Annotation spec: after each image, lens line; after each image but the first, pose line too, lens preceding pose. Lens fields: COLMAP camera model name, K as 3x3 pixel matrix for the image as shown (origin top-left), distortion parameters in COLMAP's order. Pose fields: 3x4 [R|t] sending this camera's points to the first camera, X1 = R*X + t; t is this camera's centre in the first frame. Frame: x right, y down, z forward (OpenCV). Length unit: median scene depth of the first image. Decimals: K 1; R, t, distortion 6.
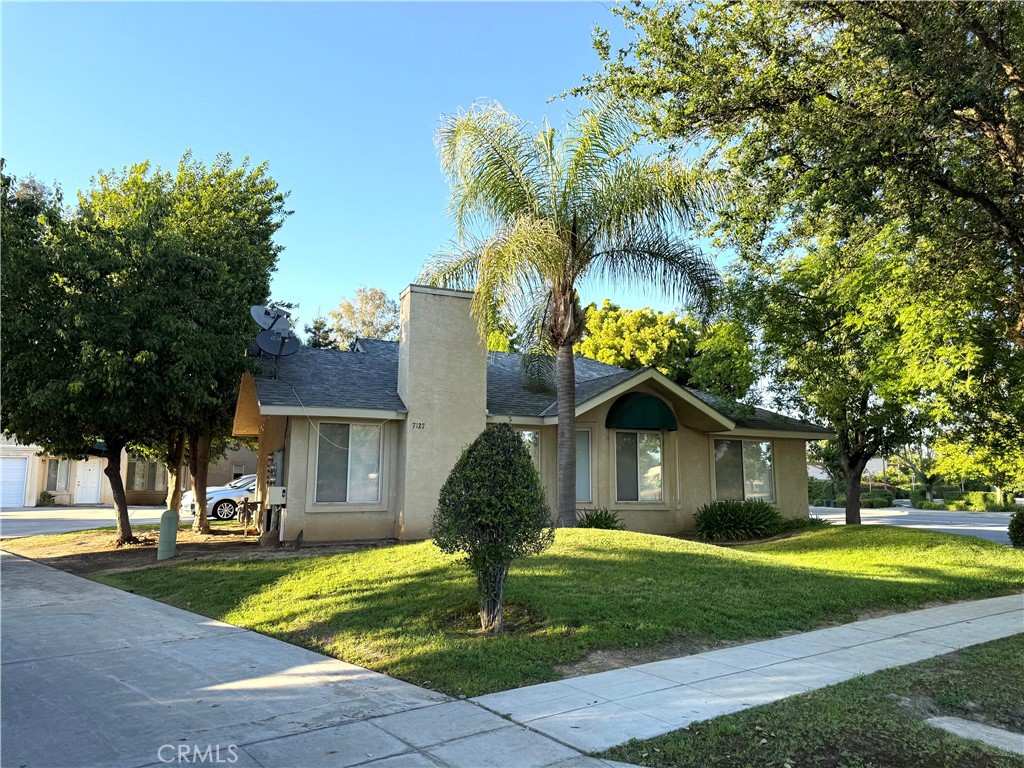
lens RADIAL K [[713.6, 0, 512.0], [0, 713.6, 384.0], [0, 0, 1]] dist [0.053183, 0.000561]
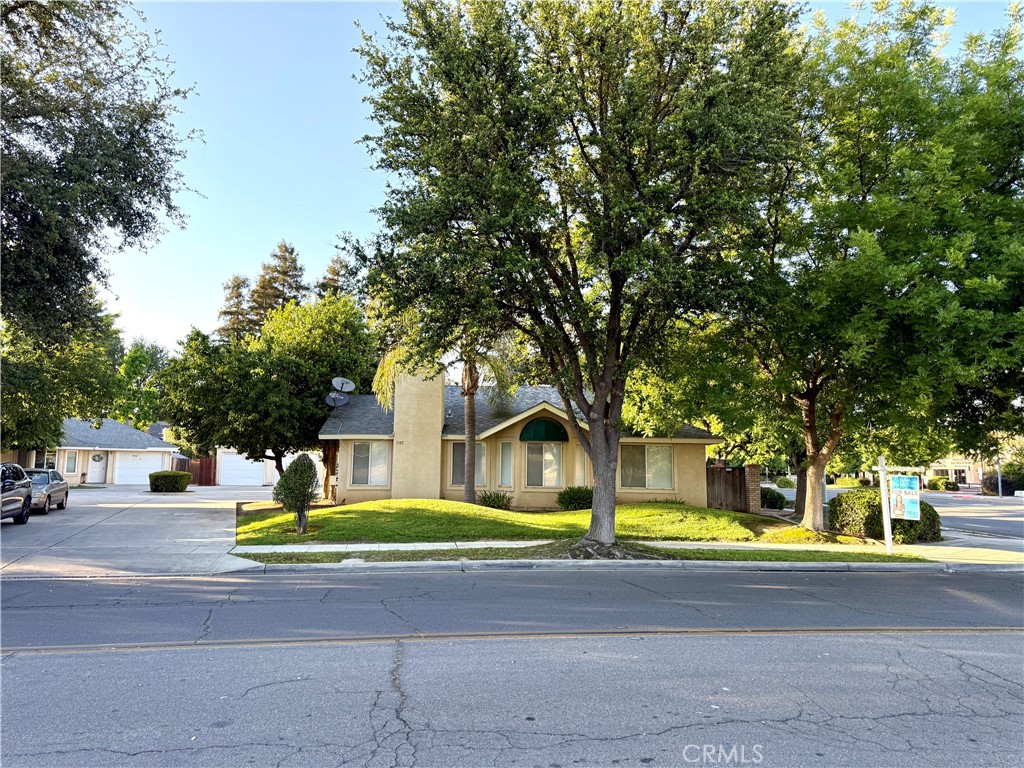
lens RADIAL K [[713.6, 0, 512.0], [0, 713.6, 384.0], [0, 0, 1]] dist [0.053183, 0.000561]
pose [[0.894774, -0.047904, -0.443942, 0.894094], [0.056822, 0.998361, 0.006796, -0.082116], [0.442889, -0.031307, 0.896030, -0.466112]]
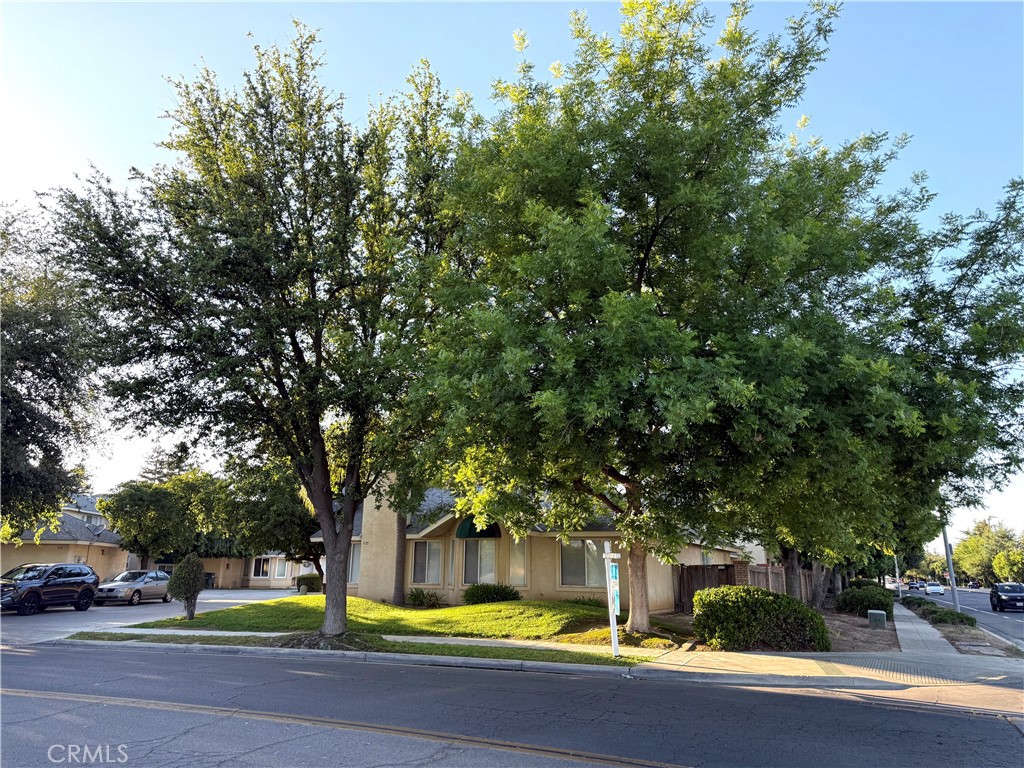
lens RADIAL K [[713.6, 0, 512.0], [0, 713.6, 384.0], [0, 0, 1]] dist [0.053183, 0.000561]
pose [[0.595769, -0.205903, -0.776314, 1.685005], [0.107342, 0.978321, -0.177104, 0.020417], [0.795950, 0.022182, 0.604956, 0.094700]]
